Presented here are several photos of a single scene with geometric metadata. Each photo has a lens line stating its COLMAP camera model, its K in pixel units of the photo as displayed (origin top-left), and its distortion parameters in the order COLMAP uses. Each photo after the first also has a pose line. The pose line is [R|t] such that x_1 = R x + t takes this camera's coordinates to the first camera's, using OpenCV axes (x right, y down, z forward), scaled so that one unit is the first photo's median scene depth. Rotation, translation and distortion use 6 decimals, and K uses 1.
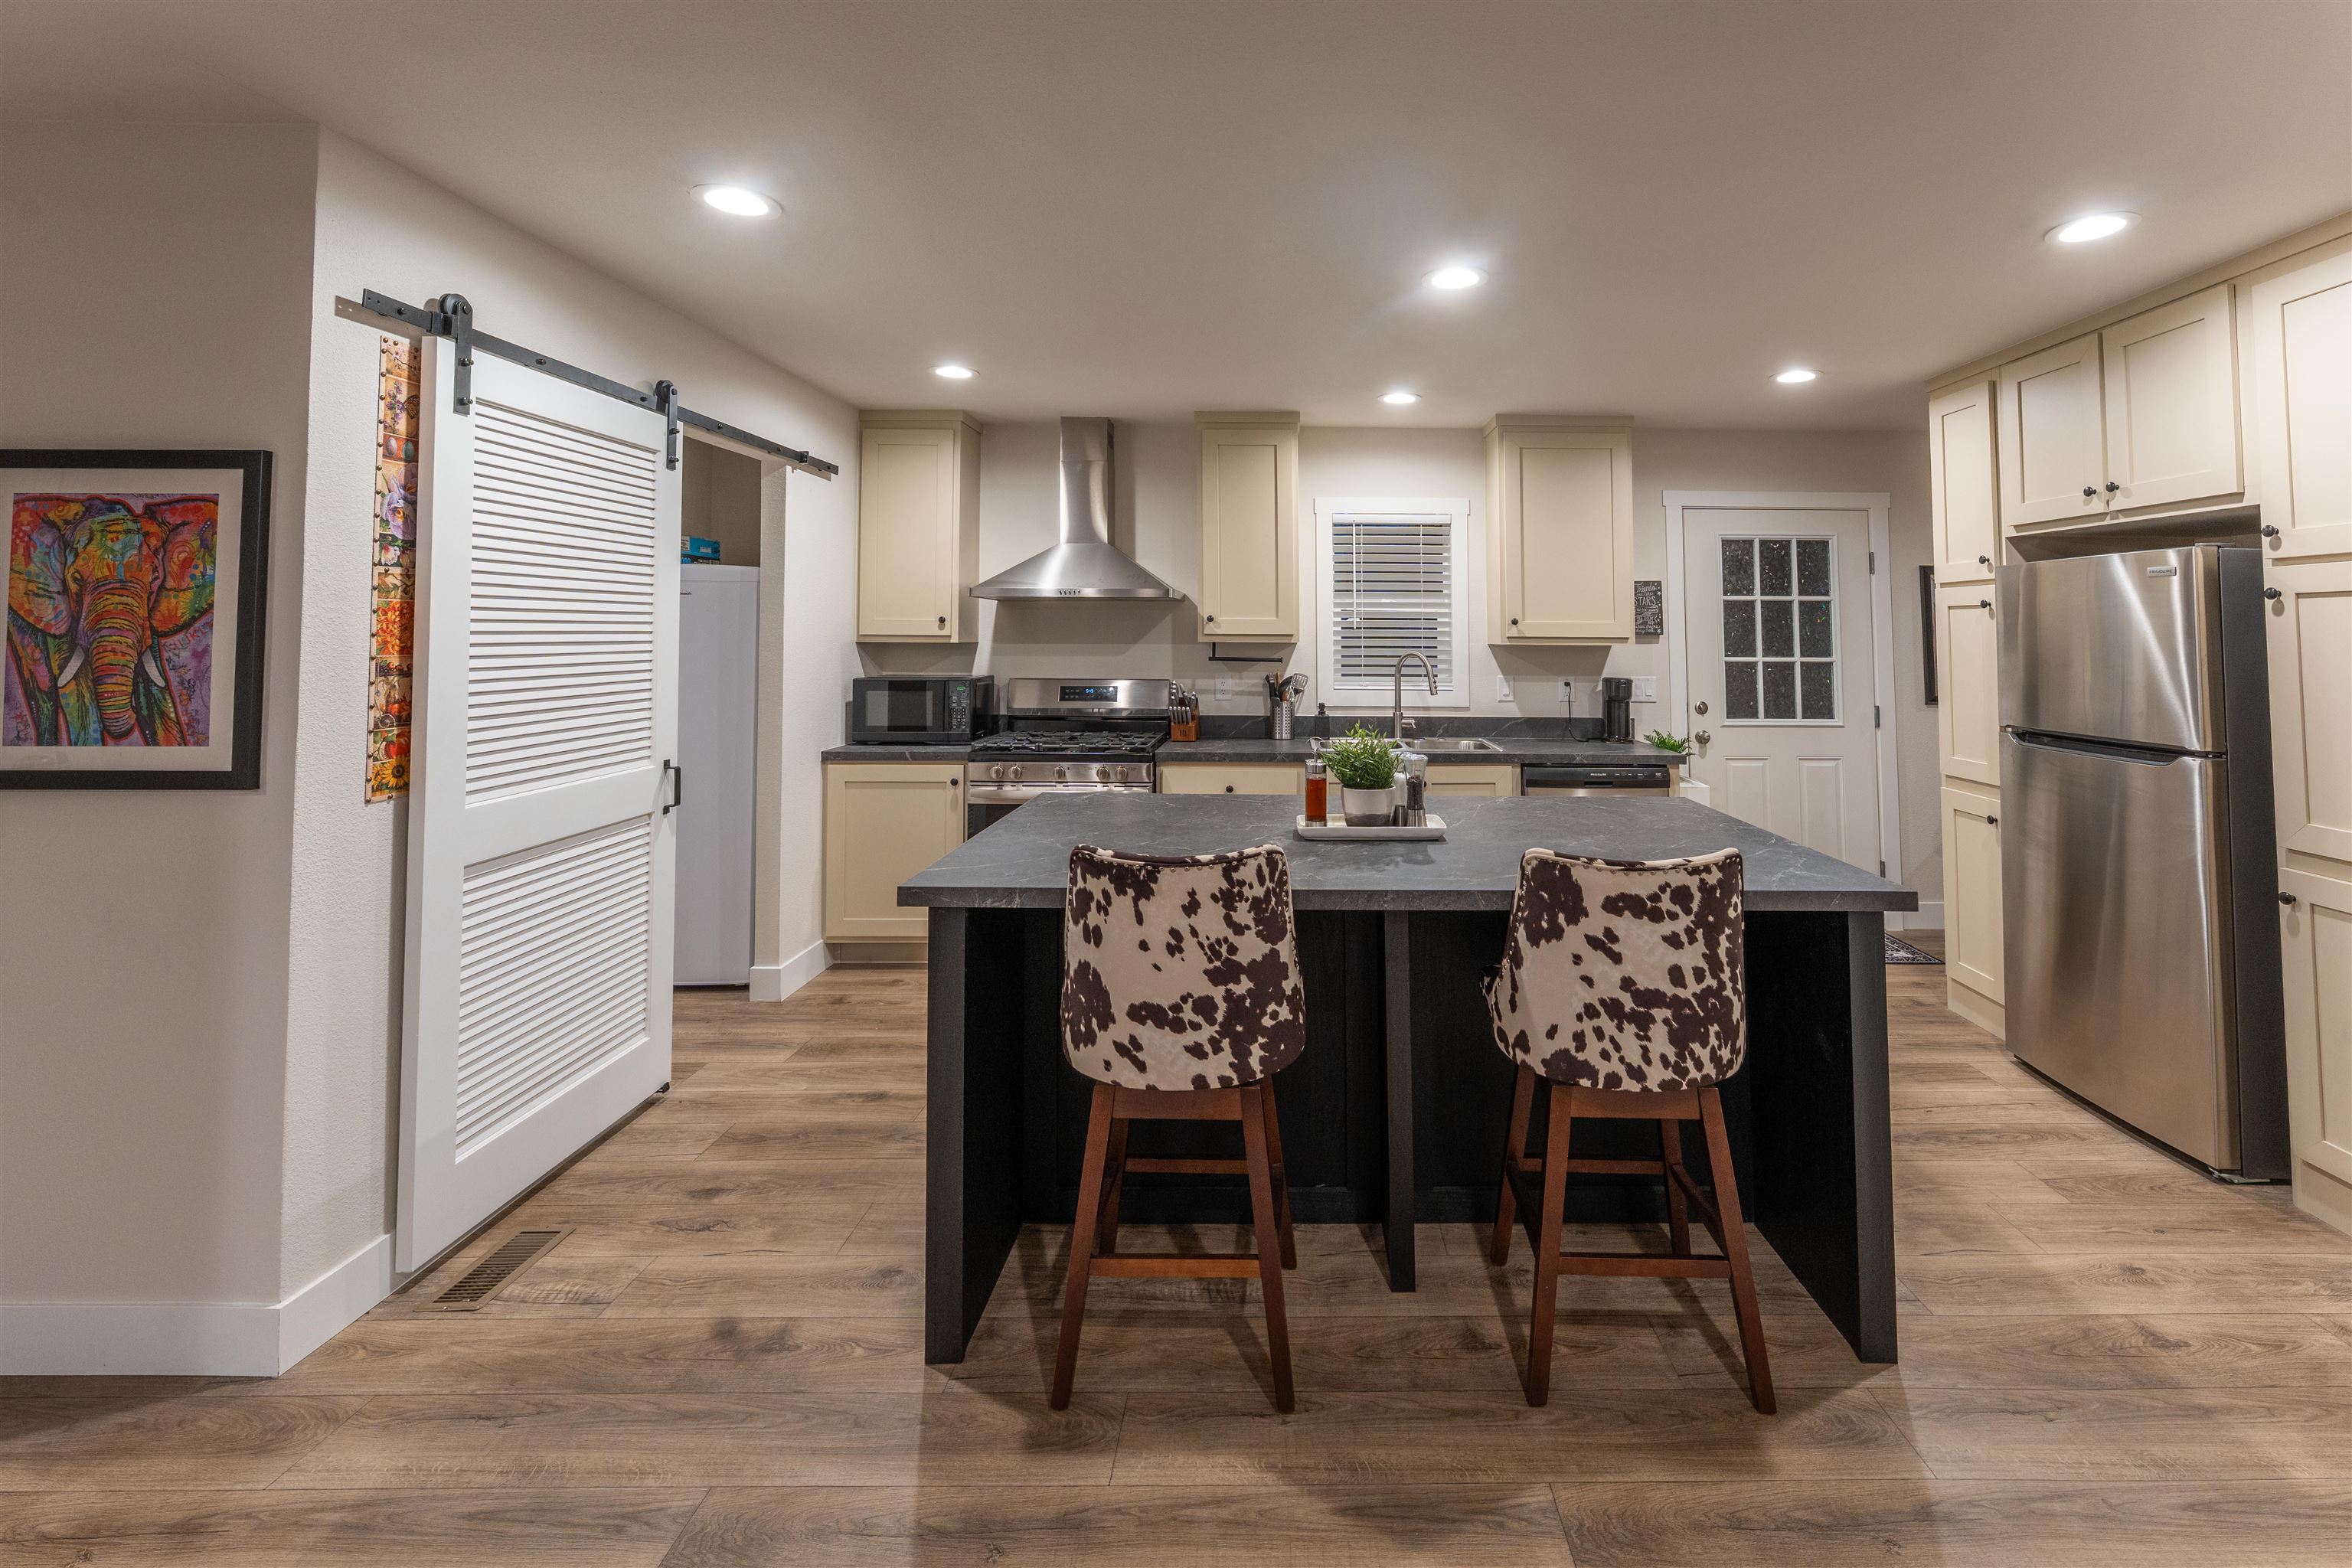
lens RADIAL K [[997.4, 0, 1294.4], [0, 997.4, 596.4], [0, 0, 1]] dist [0.002515, 0.001277]
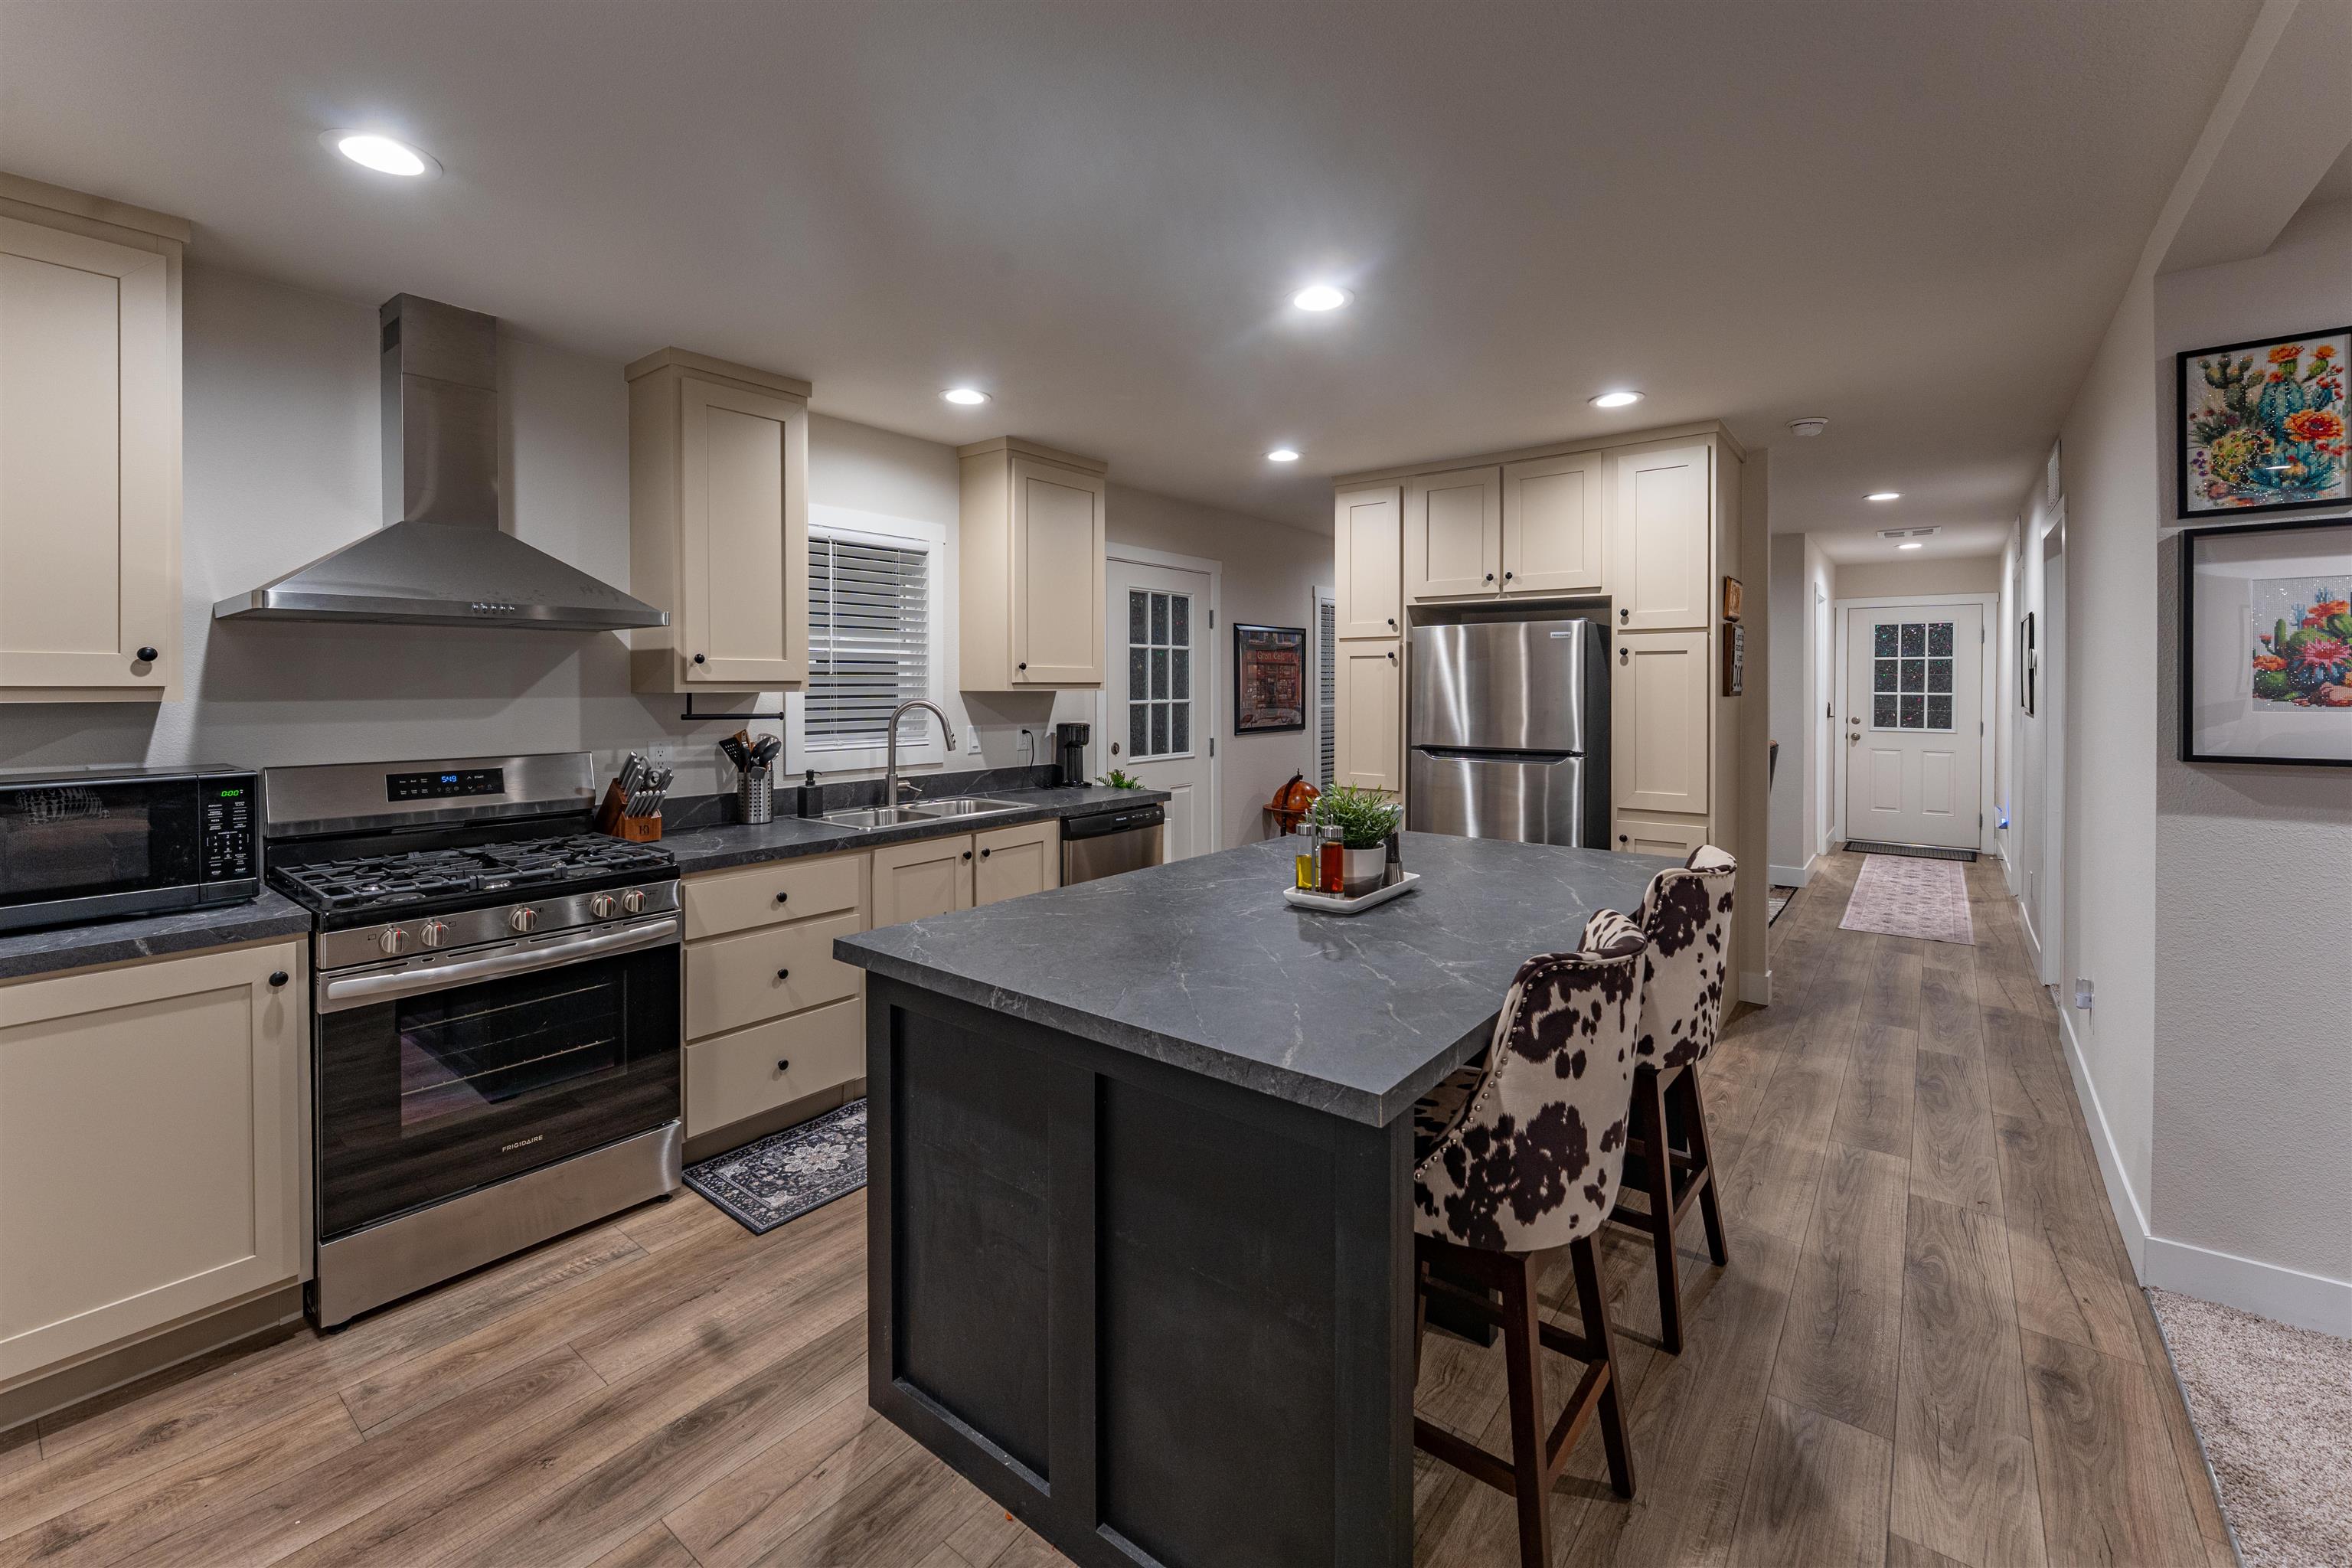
lens RADIAL K [[997.4, 0, 1140.7], [0, 997.4, 694.7], [0, 0, 1]] dist [0.002515, 0.001277]
pose [[0.628571, -0.014867, 0.777610, -0.456073], [-0.024583, 0.998938, 0.038969, 0.013894], [-0.777364, -0.043611, 0.627538, 0.355181]]
